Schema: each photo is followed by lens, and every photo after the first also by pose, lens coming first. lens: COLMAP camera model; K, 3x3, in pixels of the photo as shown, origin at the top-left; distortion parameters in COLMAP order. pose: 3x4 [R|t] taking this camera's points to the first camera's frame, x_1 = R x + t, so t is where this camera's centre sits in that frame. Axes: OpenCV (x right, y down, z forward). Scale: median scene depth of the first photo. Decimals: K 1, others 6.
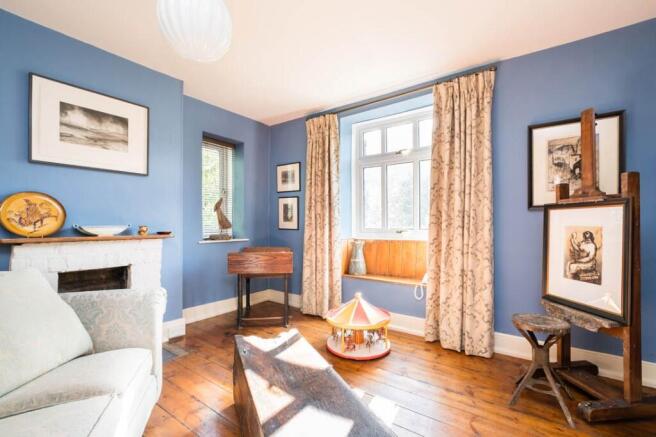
lens RADIAL K [[289.4, 0, 330.5], [0, 289.4, 221.9], [0, 0, 1]] dist [-0.009790, 0.000876]
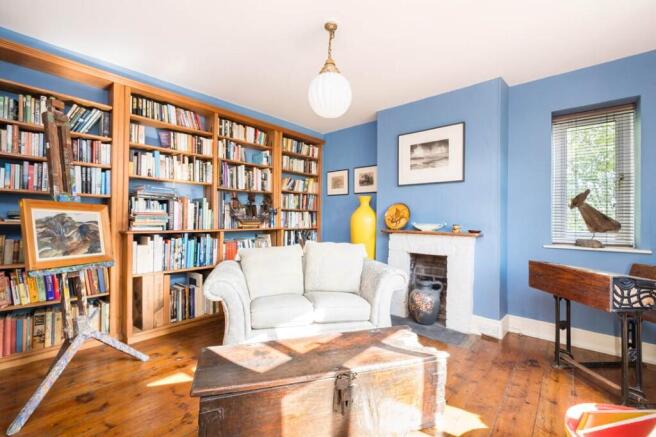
lens RADIAL K [[289.4, 0, 332.0], [0, 289.4, 217.8], [0, 0, 1]] dist [-0.009790, 0.000876]
pose [[-0.113135, -0.004927, -0.993567, 0.614907], [-0.007303, 0.999965, -0.004127, -0.005875], [0.993553, 0.006789, -0.113167, 0.657102]]
